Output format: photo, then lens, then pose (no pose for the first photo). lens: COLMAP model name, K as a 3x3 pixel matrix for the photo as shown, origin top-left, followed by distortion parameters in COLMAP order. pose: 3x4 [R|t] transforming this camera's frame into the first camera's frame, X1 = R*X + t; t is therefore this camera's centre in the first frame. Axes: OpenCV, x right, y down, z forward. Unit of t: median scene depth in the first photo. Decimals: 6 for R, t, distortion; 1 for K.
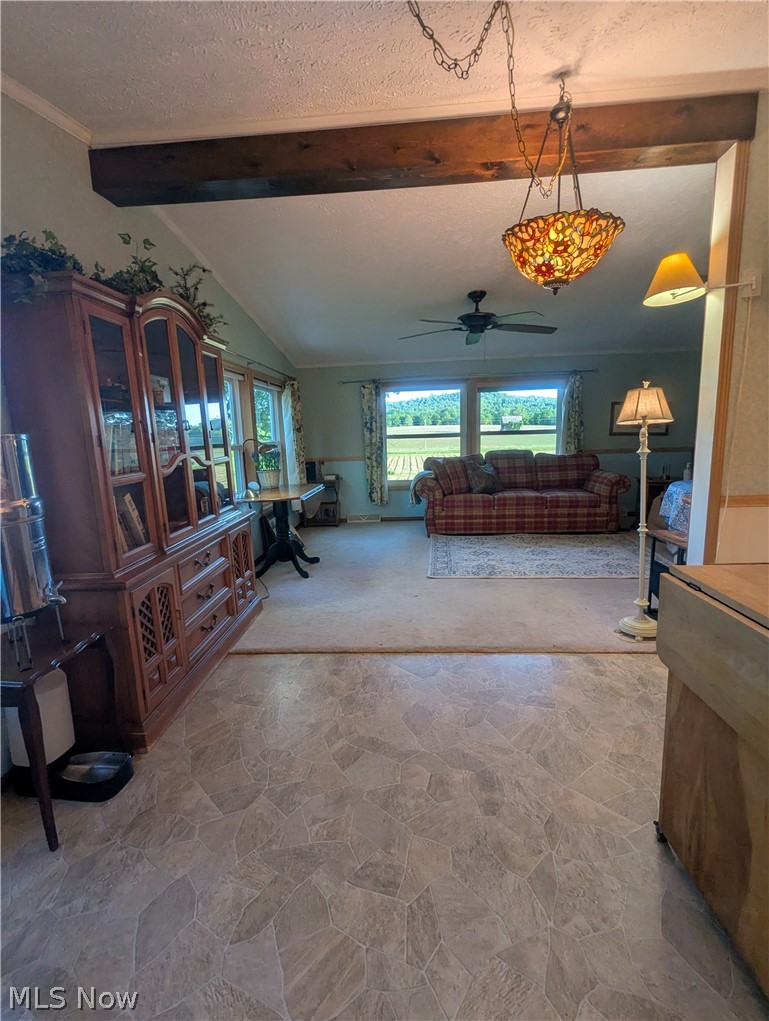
lens RADIAL K [[483.8, 0, 384.6], [0, 483.8, 511.9], [0, 0, 1]] dist [-0.001254, 0.000837]
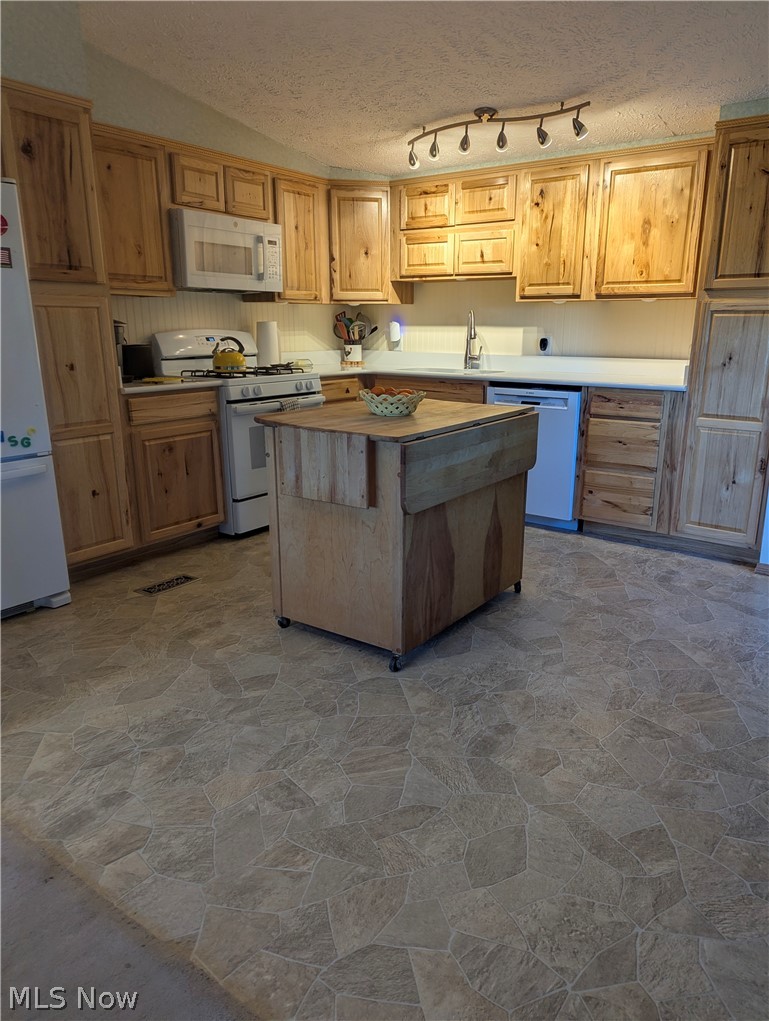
lens RADIAL K [[721.8, 0, 399.2], [0, 721.8, 514.8], [0, 0, 1]] dist [0.053923, -0.037954]
pose [[-0.848449, -0.107027, 0.518343, -0.204129], [0.115635, 0.918199, 0.378865, -0.227038], [-0.516491, 0.381386, -0.766669, 1.438021]]
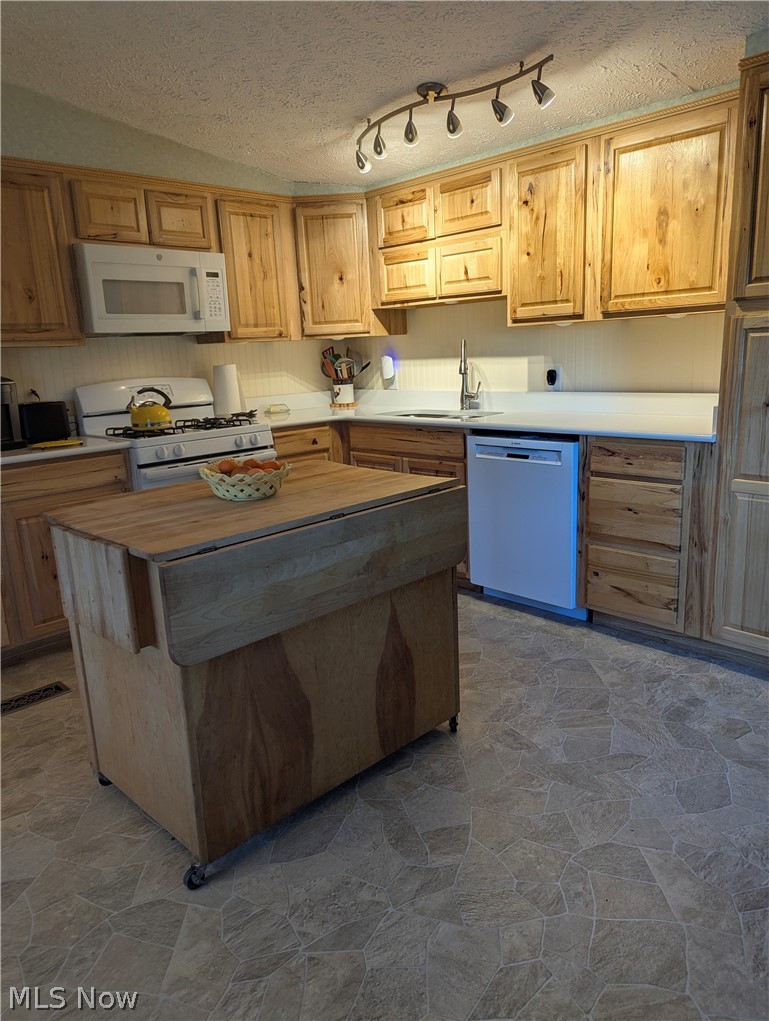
lens RADIAL K [[721.8, 0, 380.6], [0, 721.8, 515.6], [0, 0, 1]] dist [0.053923, -0.037954]
pose [[-0.735922, -0.086682, 0.671495, -0.272967], [0.186866, 0.927246, 0.324492, -0.154973], [-0.650769, 0.364281, -0.666183, 0.902604]]
